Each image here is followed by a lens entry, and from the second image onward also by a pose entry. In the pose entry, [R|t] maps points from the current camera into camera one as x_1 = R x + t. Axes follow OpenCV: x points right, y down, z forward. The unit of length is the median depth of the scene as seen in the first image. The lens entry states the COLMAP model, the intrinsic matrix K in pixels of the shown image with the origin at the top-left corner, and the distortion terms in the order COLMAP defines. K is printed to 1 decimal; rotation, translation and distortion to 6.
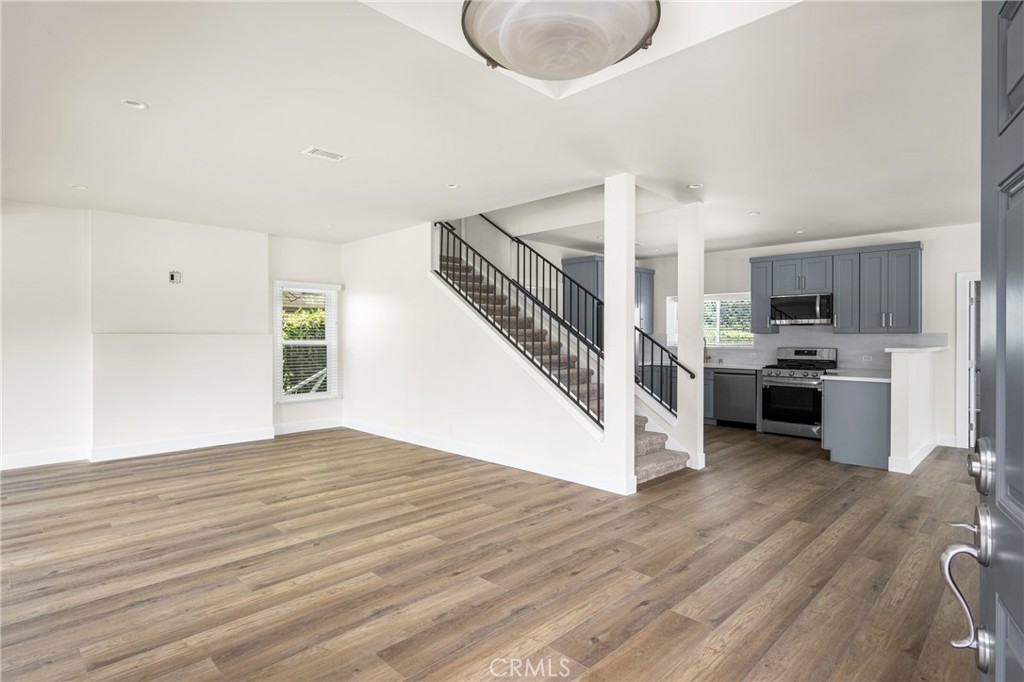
lens RADIAL K [[532.8, 0, 512.0], [0, 532.8, 341.0], [0, 0, 1]] dist [0.000540, 0.000411]
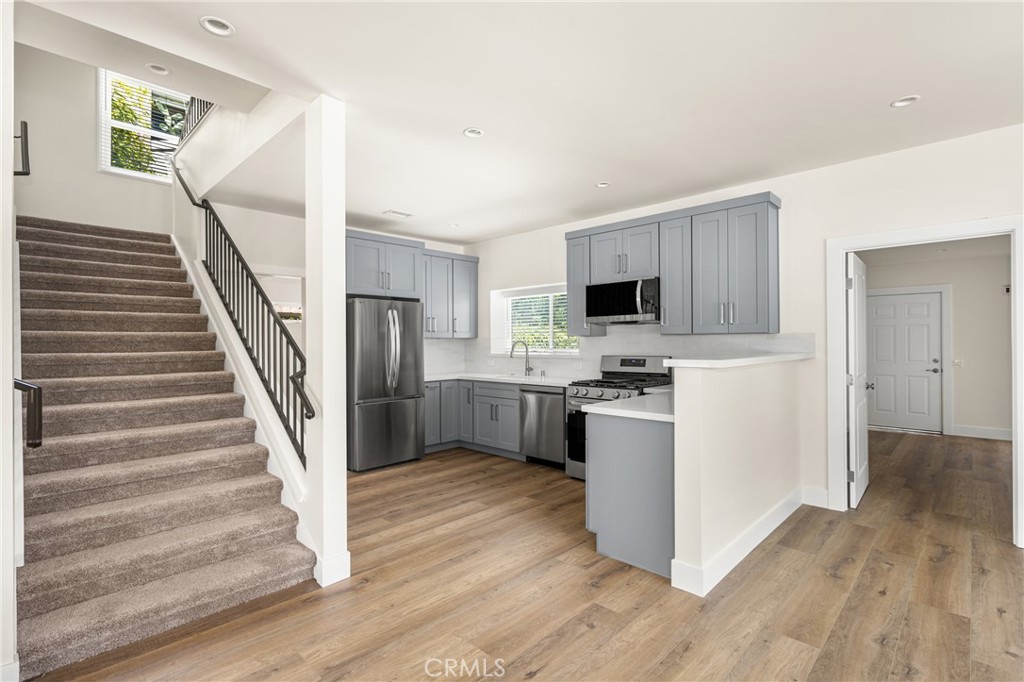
lens RADIAL K [[479.9, 0, 512.0], [0, 479.9, 341.0], [0, 0, 1]] dist [0.001493, 0.000336]
pose [[0.999926, -0.010786, 0.005668, 0.542532], [0.010848, 0.999880, -0.011032, -0.001959], [-0.005549, 0.011093, 0.999923, 0.506800]]
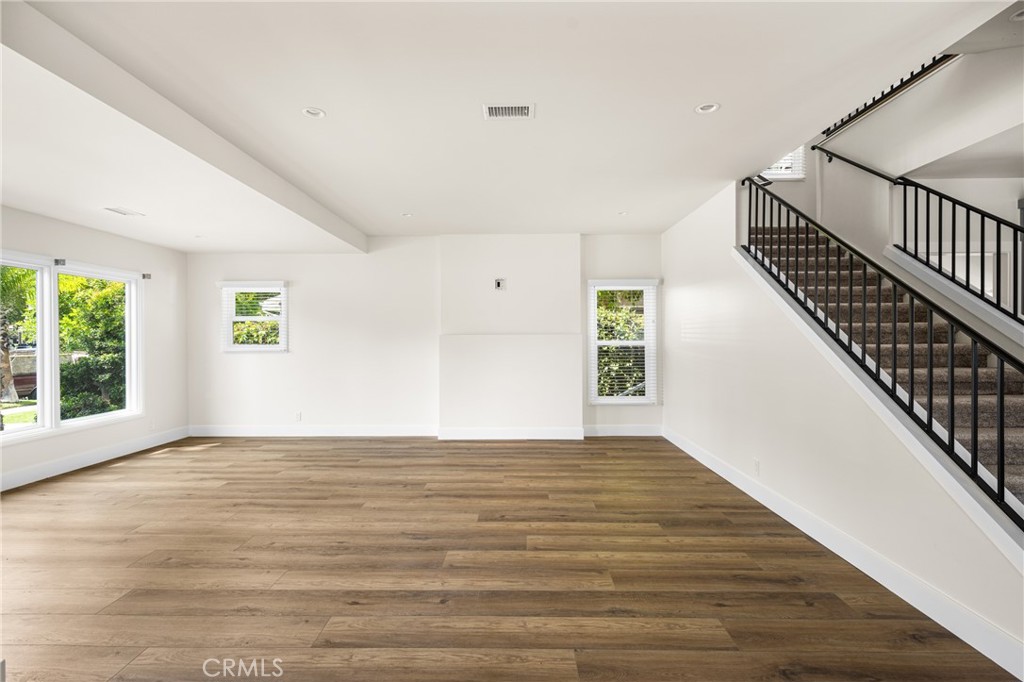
lens RADIAL K [[479.9, 0, 512.0], [0, 479.9, 341.0], [0, 0, 1]] dist [0.001493, 0.000336]
pose [[0.690765, 0.001586, -0.723078, 0.136191], [-0.000748, 0.999999, 0.001479, -0.001993], [0.723079, -0.000481, 0.690765, 0.371334]]
